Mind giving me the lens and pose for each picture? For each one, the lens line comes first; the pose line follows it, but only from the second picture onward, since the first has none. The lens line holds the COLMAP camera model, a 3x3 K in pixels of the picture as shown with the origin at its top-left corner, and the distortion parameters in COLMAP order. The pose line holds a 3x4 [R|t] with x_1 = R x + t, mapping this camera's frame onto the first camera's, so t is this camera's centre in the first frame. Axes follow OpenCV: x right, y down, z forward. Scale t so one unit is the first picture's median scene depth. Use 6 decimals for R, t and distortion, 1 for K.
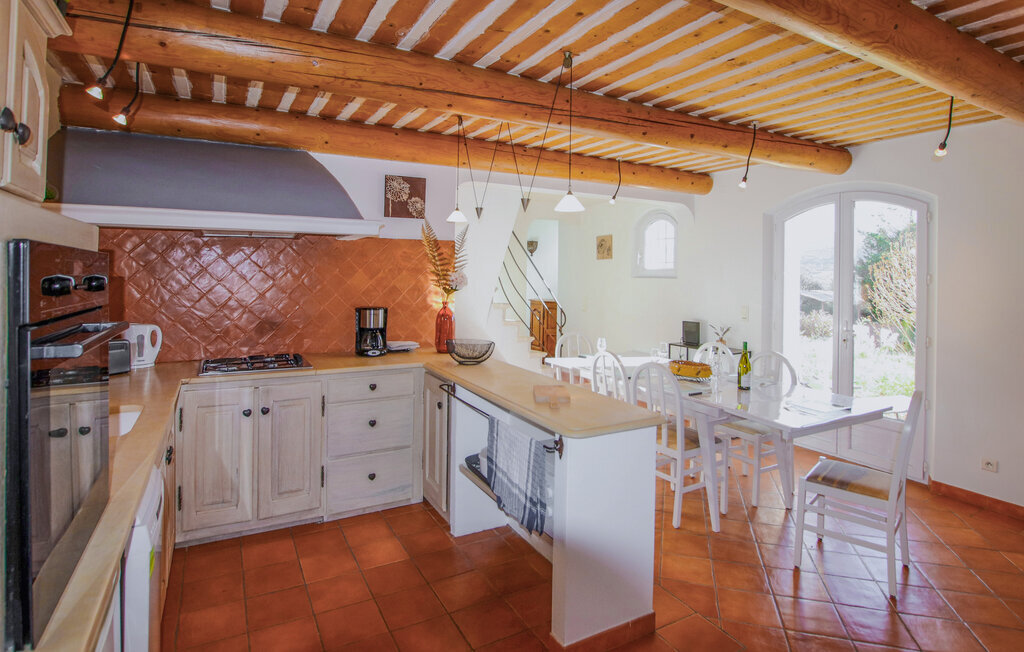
lens RADIAL K [[544.7, 0, 514.3], [0, 544.7, 272.6], [0, 0, 1]] dist [-0.000866, -0.000017]
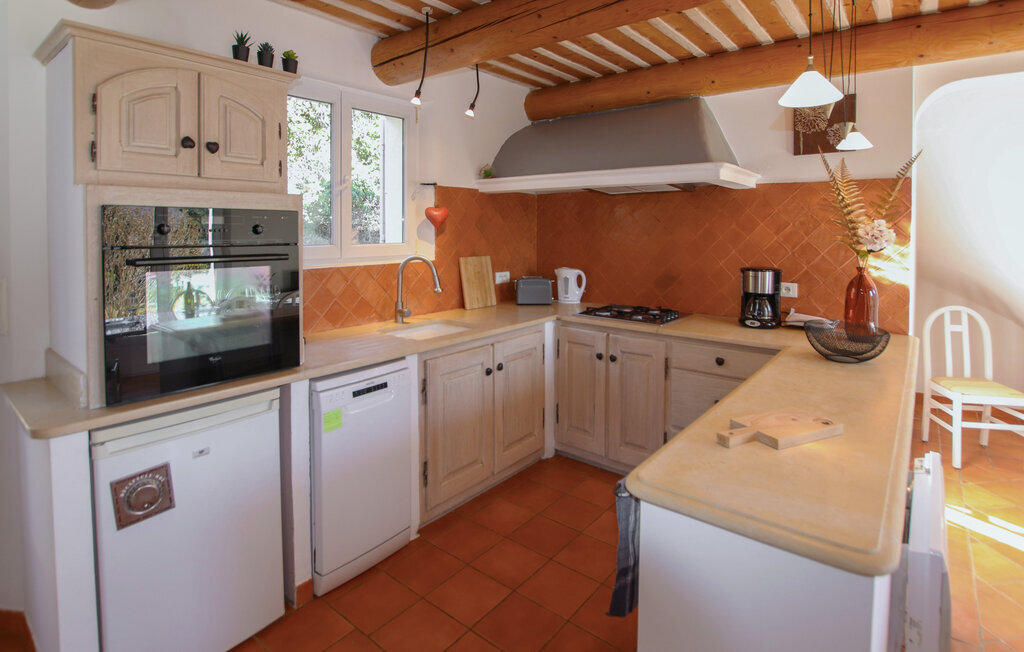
lens RADIAL K [[519.2, 0, 525.0], [0, 519.2, 240.6], [0, 0, 1]] dist [-0.013738, 0.000505]
pose [[0.401353, 0.013993, -0.915817, 0.298111], [0.000157, 0.999882, 0.015346, 0.009653], [0.915924, -0.006303, 0.401303, 0.344835]]
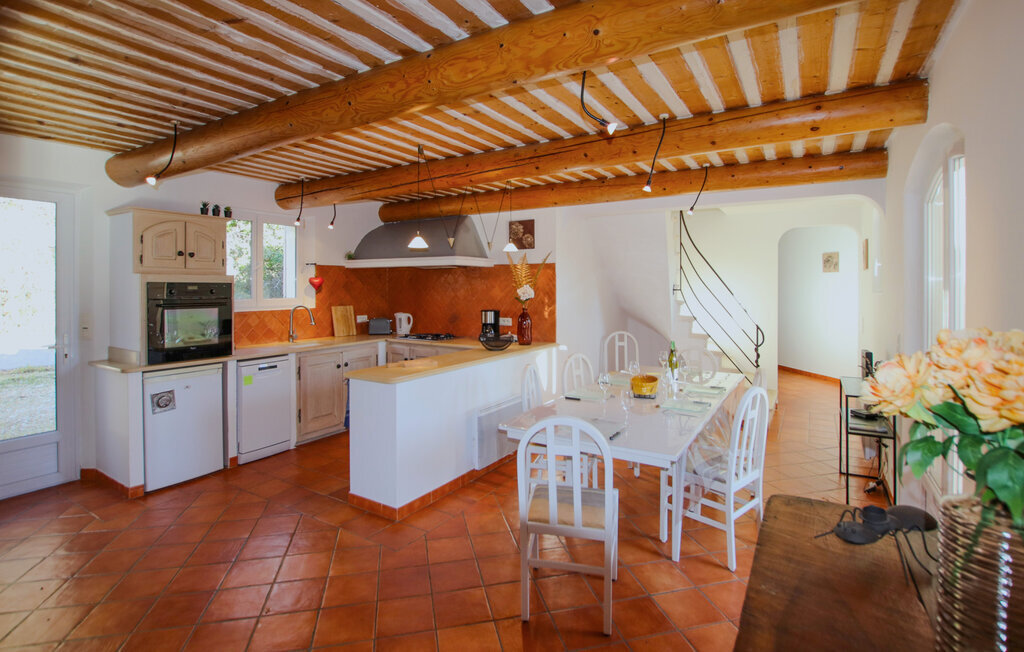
lens RADIAL K [[486.4, 0, 506.8], [0, 486.4, 286.2], [0, 0, 1]] dist [-0.002183, -0.000090]
pose [[0.492526, -0.008116, -0.870260, 0.923048], [0.003943, 0.999967, -0.007094, 0.005527], [0.870289, 0.000063, 0.492541, 0.344812]]
